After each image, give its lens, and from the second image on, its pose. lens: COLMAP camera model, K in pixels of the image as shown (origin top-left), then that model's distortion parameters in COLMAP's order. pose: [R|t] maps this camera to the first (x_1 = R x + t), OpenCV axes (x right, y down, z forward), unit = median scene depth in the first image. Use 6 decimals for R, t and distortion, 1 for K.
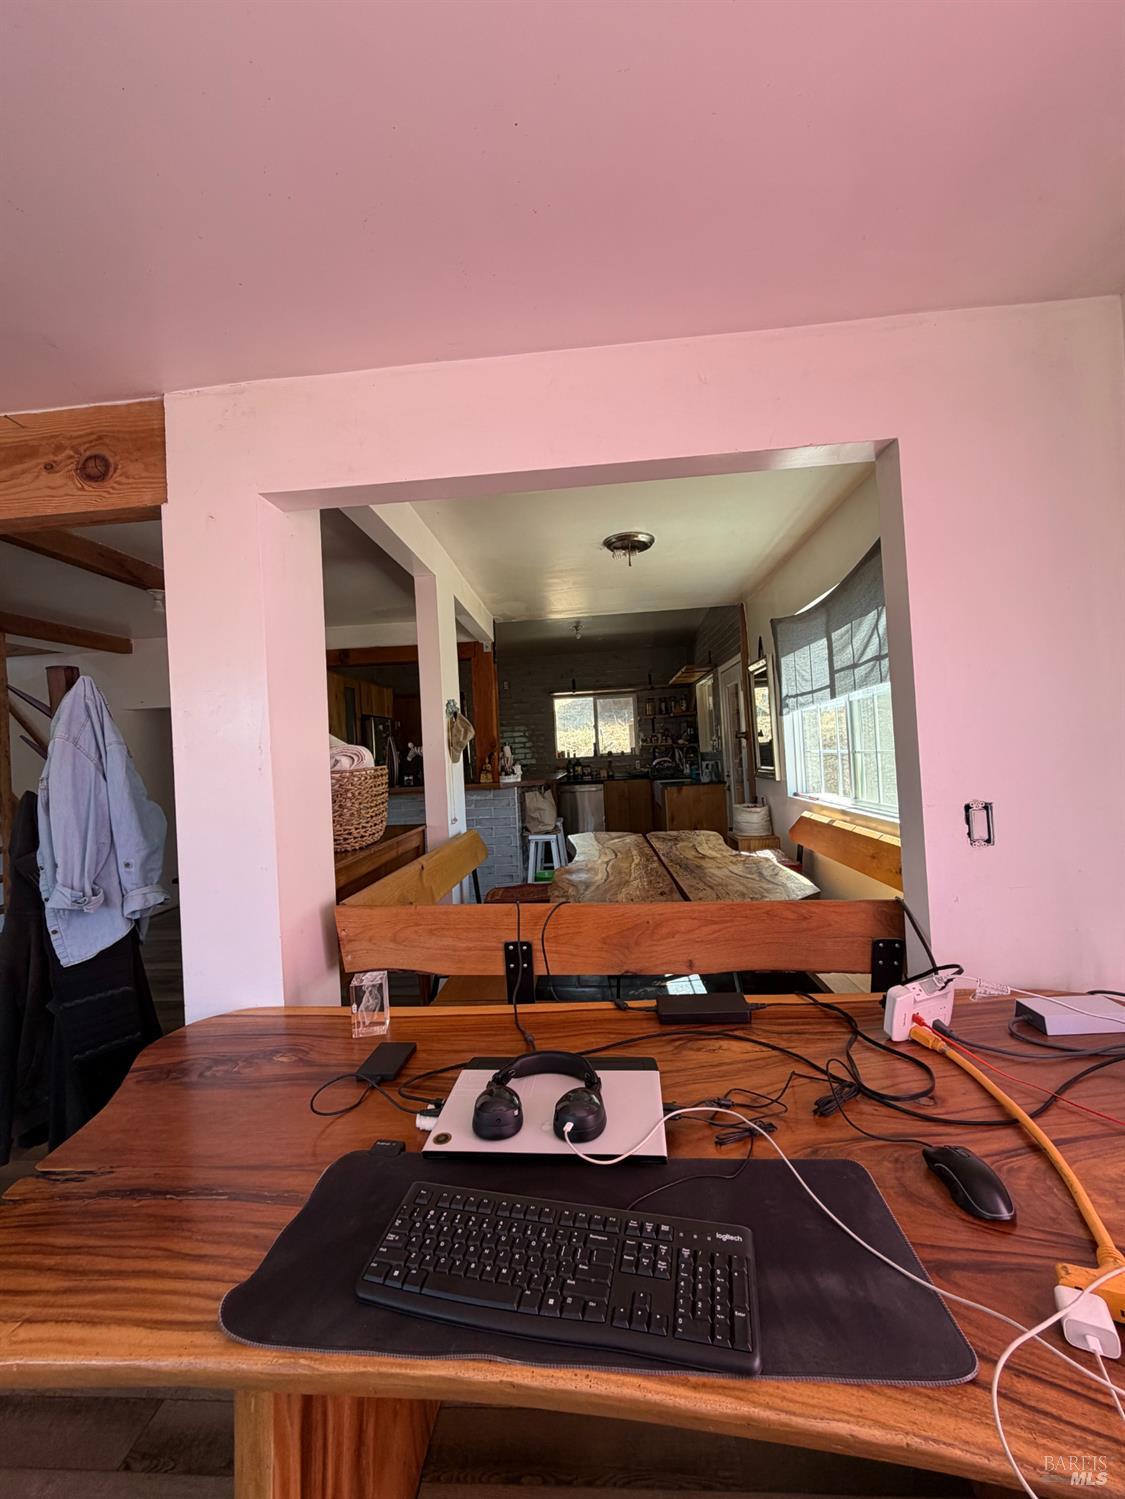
lens RADIAL K [[599.2, 0, 562.0], [0, 599.2, 746.2], [0, 0, 1]] dist [0.003527, -0.000063]
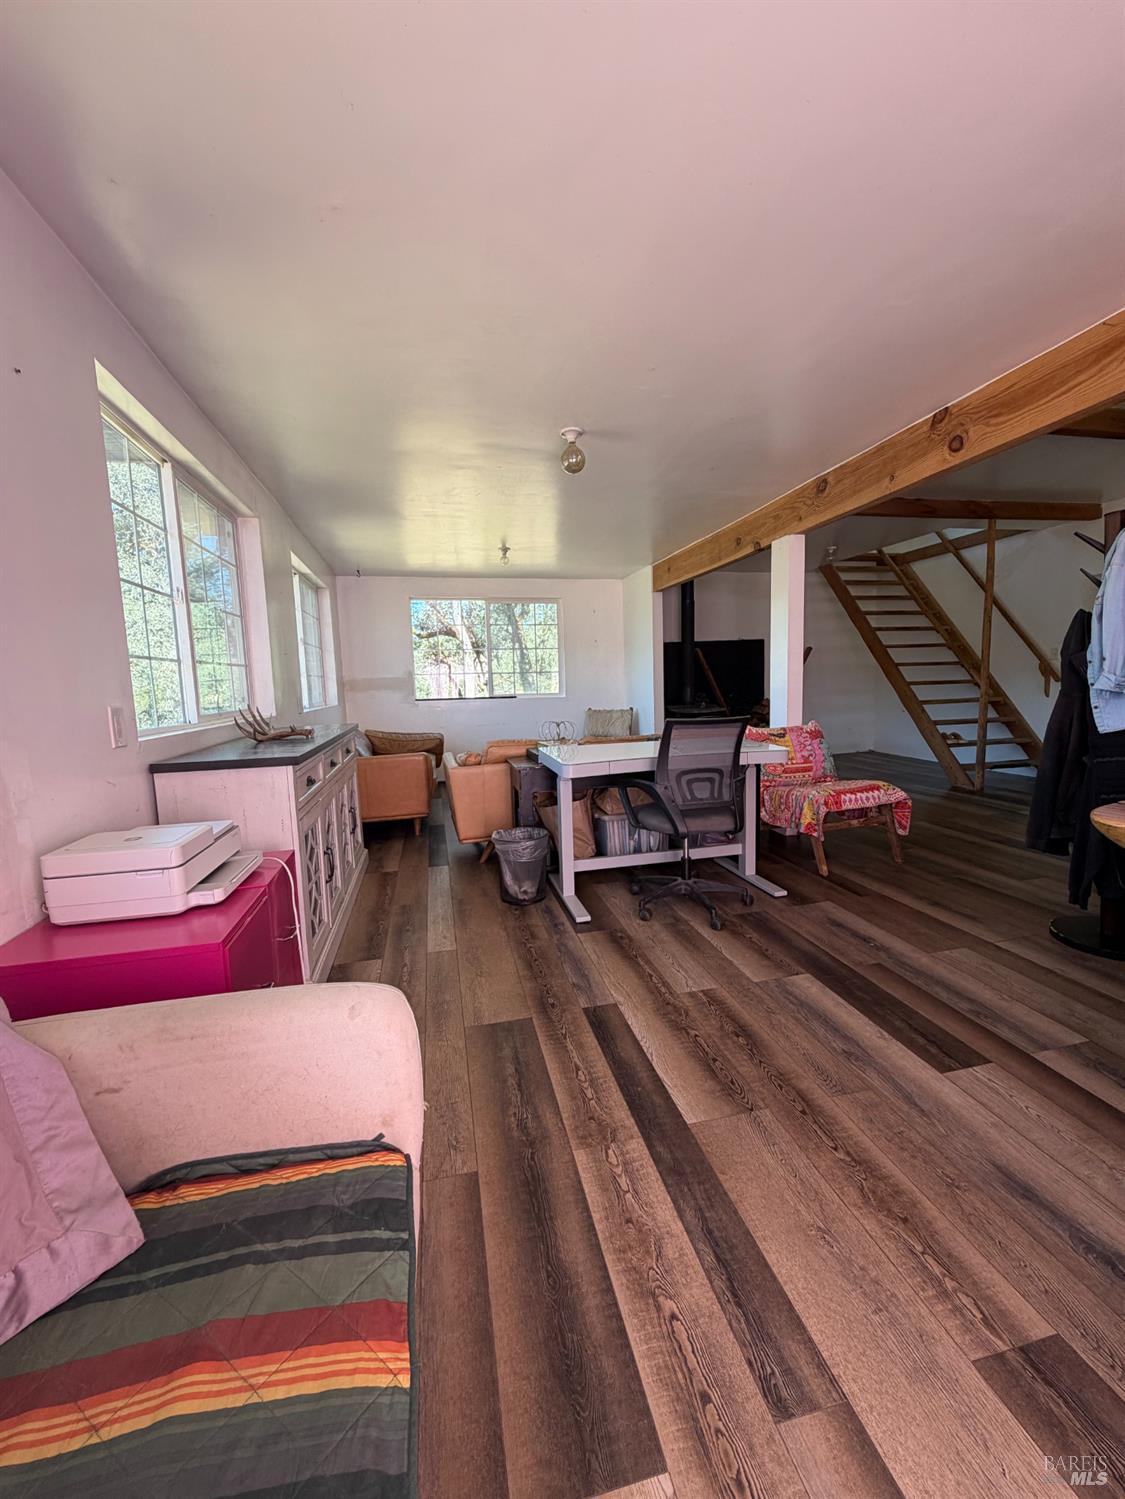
lens RADIAL K [[599.2, 0, 564.3], [0, 599.2, 745.3], [0, 0, 1]] dist [0.003527, -0.000063]
pose [[0.286797, 0.143079, -0.947246, 0.146497], [0.023753, 0.987418, 0.156339, 0.147050], [0.957697, -0.067337, 0.279790, -0.594385]]
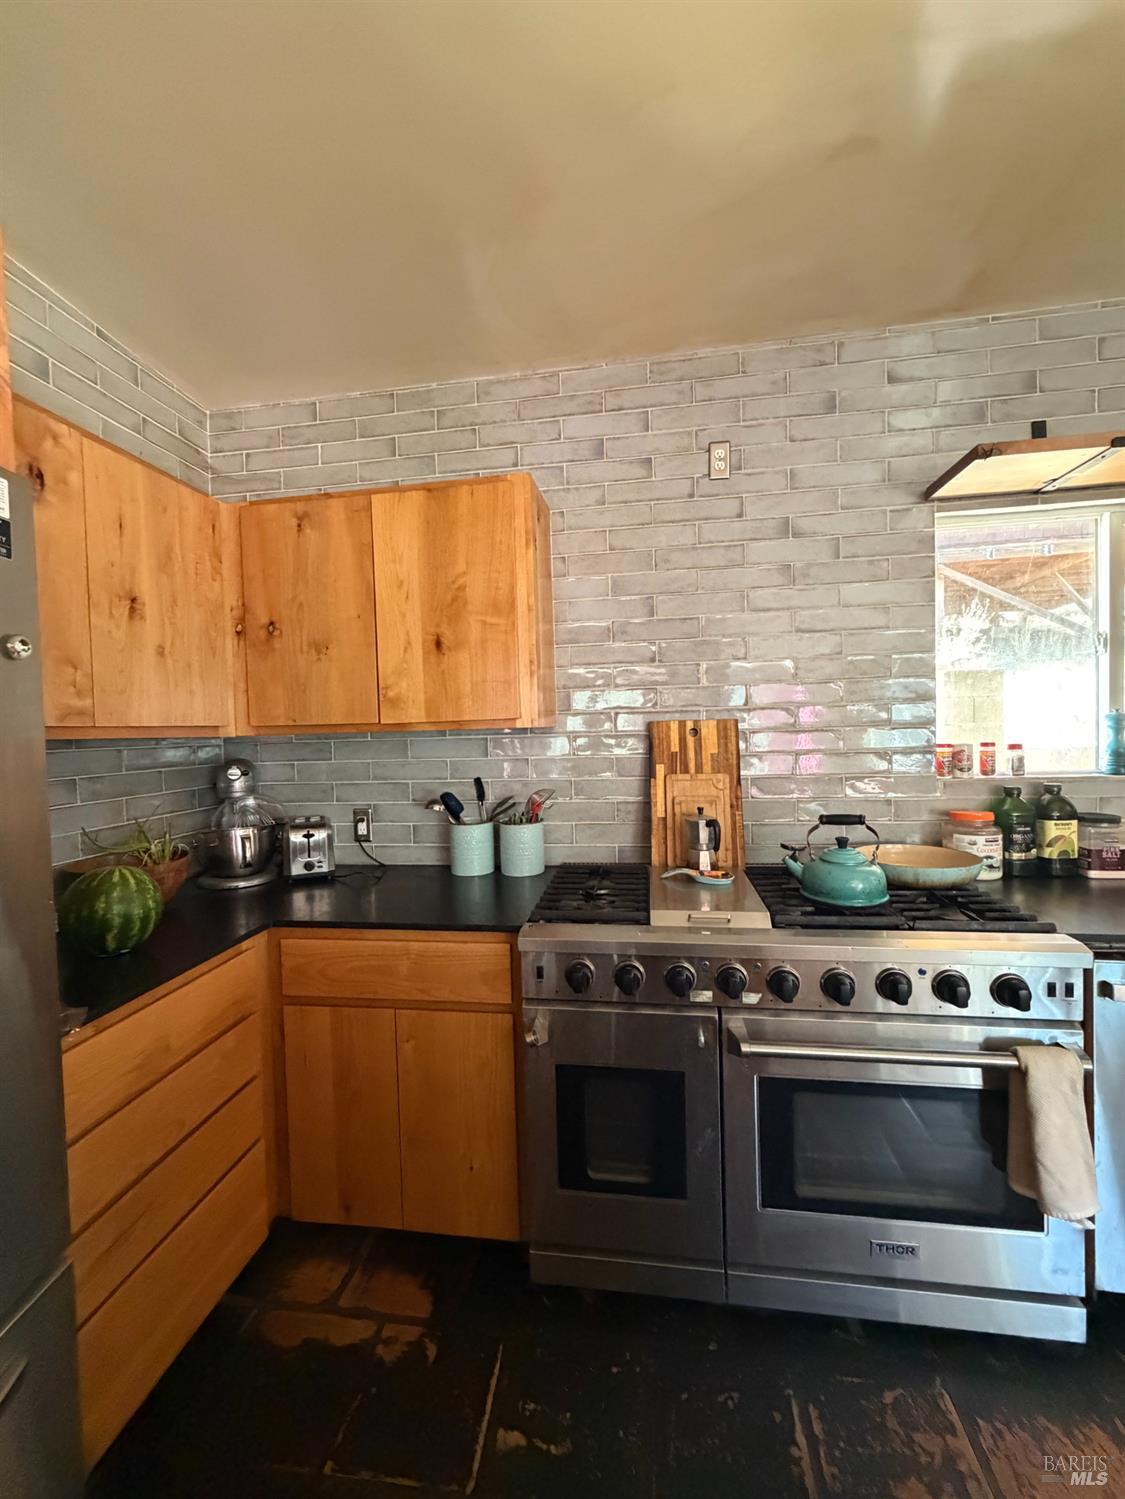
lens RADIAL K [[599.2, 0, 561.0], [0, 599.2, 744.6], [0, 0, 1]] dist [0.003527, -0.000063]
pose [[0.996524, 0.023657, -0.079871, -0.278626], [-0.020680, 0.999068, 0.037896, 0.003173], [0.080693, -0.036112, 0.996085, 1.575188]]
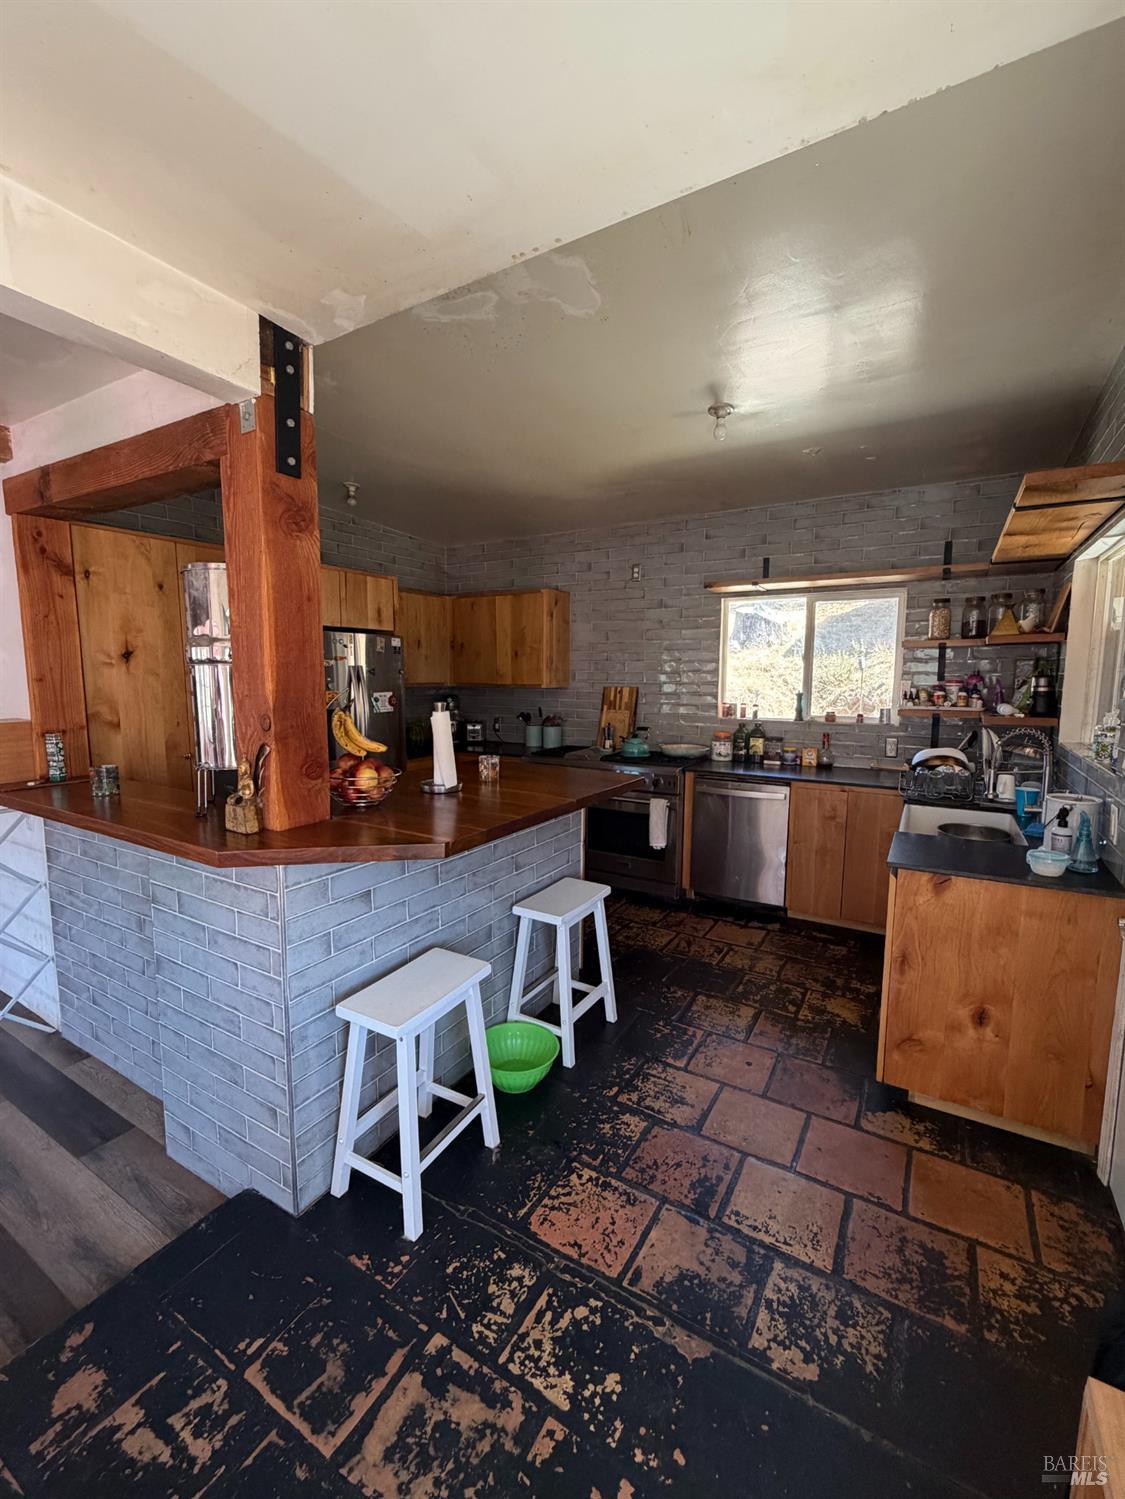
lens RADIAL K [[635.8, 0, 566.0], [0, 635.8, 755.1], [0, 0, 1]] dist [0.001571, -0.000276]
pose [[0.892768, 0.111653, -0.436461, 0.239685], [-0.046361, 0.986428, 0.157512, -0.058541], [0.448124, -0.120387, 0.885828, 0.940618]]
